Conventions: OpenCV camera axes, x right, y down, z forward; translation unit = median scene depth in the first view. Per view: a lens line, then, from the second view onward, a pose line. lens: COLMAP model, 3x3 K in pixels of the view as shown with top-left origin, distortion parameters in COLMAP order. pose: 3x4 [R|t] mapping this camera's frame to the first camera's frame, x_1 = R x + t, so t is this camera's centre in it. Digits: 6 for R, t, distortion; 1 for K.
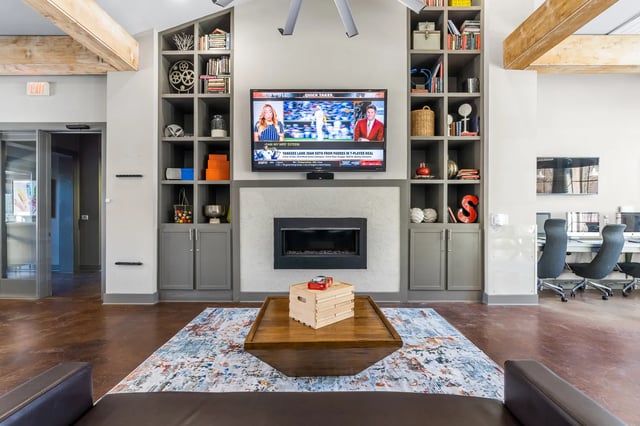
lens RADIAL K [[291.8, 0, 320.5], [0, 291.8, 211.7], [0, 0, 1]] dist [-0.002340, -0.000216]
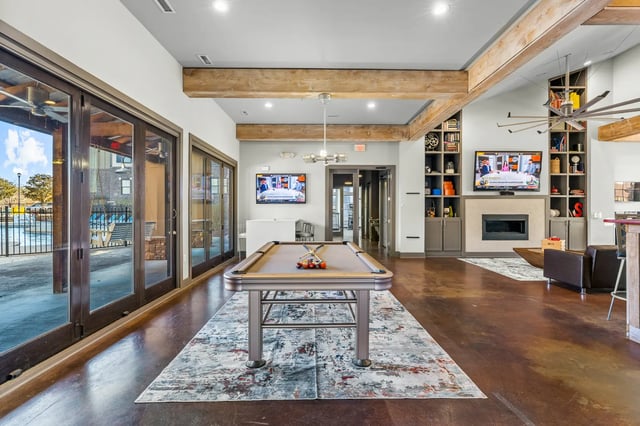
lens RADIAL K [[291.8, 0, 320.0], [0, 291.8, 209.7], [0, 0, 1]] dist [-0.002340, -0.000216]
pose [[0.999925, 0.000830, 0.012212, -1.277232], [-0.000845, 0.999999, 0.001163, -0.012094], [-0.012211, -0.001173, 0.999925, -0.960734]]
